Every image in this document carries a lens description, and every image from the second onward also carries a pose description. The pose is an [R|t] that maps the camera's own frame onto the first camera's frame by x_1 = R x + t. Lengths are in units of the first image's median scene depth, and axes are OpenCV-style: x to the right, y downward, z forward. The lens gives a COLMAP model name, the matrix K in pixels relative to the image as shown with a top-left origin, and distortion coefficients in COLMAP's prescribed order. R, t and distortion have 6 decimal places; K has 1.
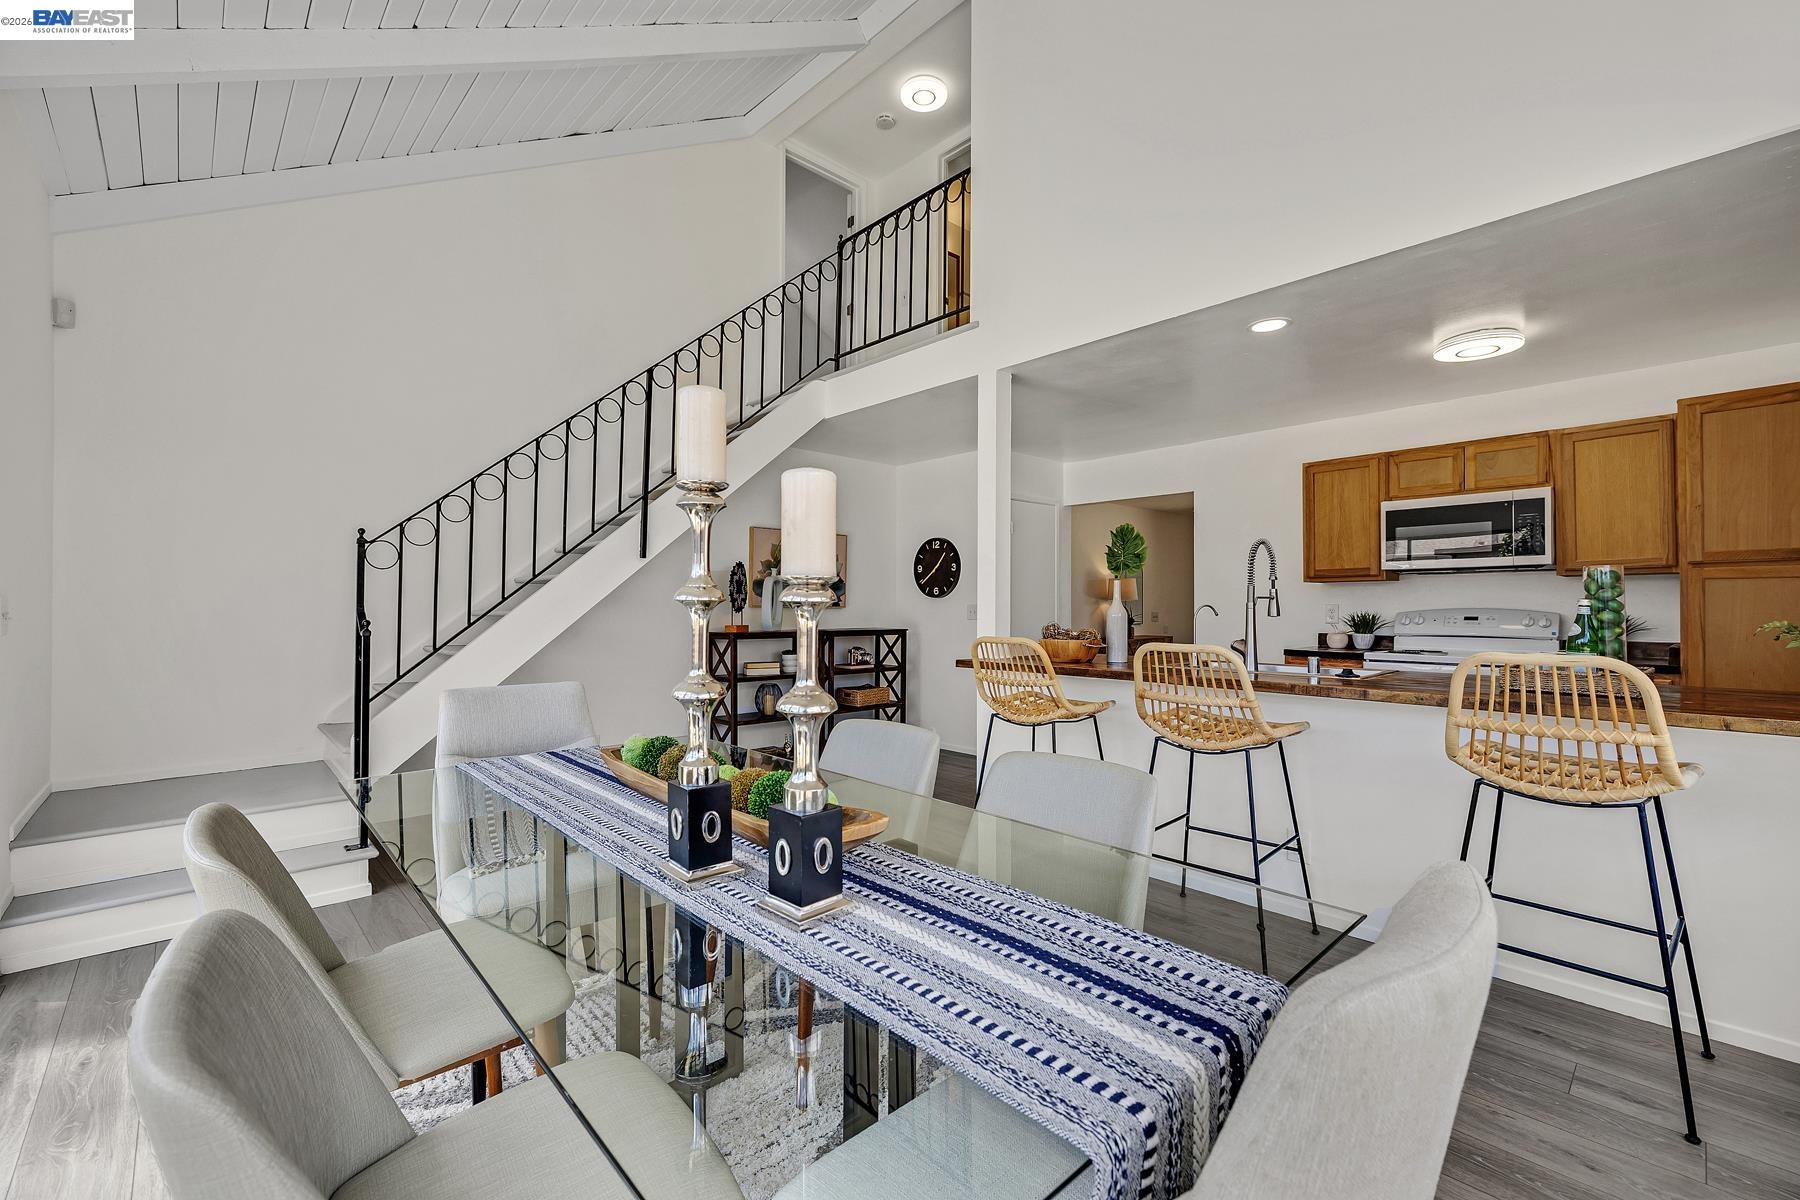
lens RADIAL K [[754.9, 0, 894.1], [0, 754.9, 598.5], [0, 0, 1]] dist [-0.002567, -0.000406]
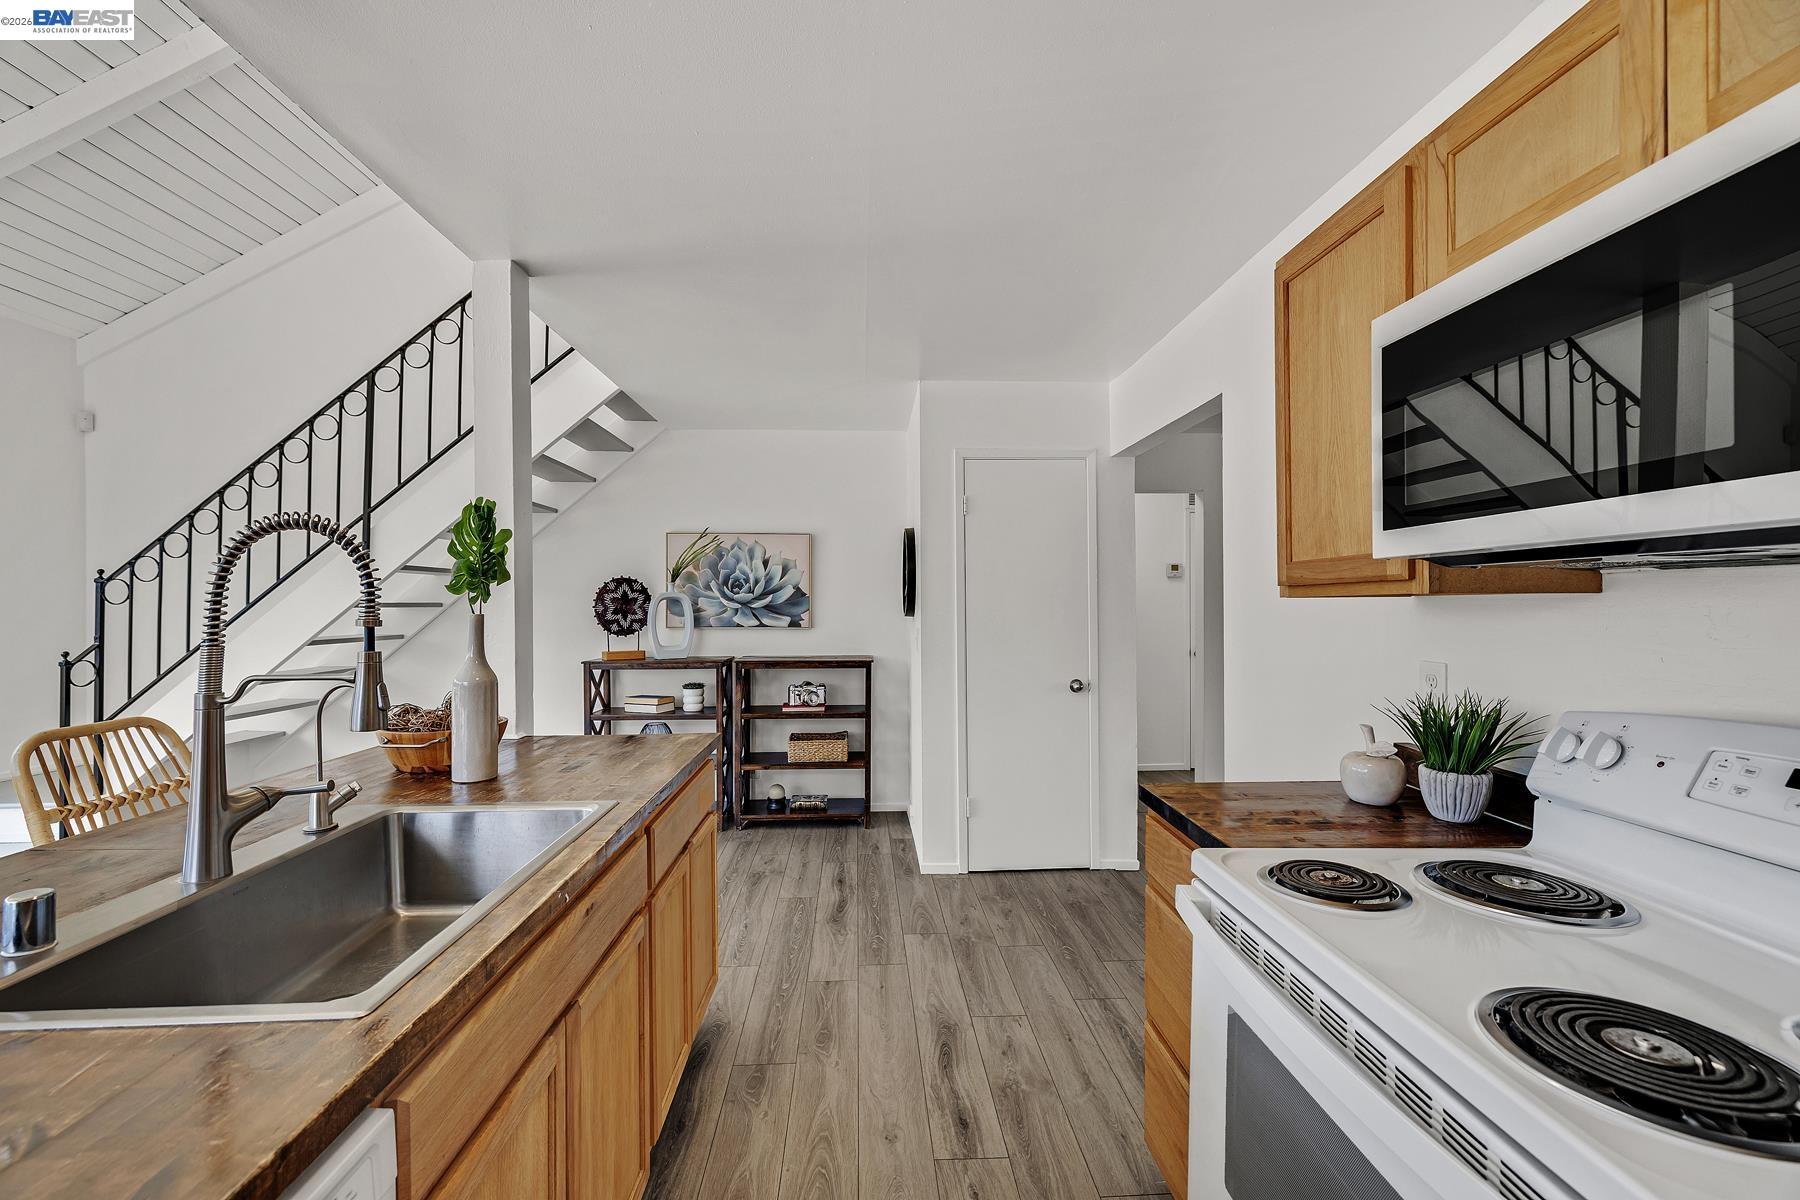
lens RADIAL K [[754.9, 0, 898.6], [0, 754.9, 597.9], [0, 0, 1]] dist [-0.002567, -0.000406]
pose [[0.760735, -0.007044, -0.649024, 0.591297], [0.012351, 0.999917, 0.003624, -0.024173], [0.648945, -0.010773, 0.760759, 0.570587]]
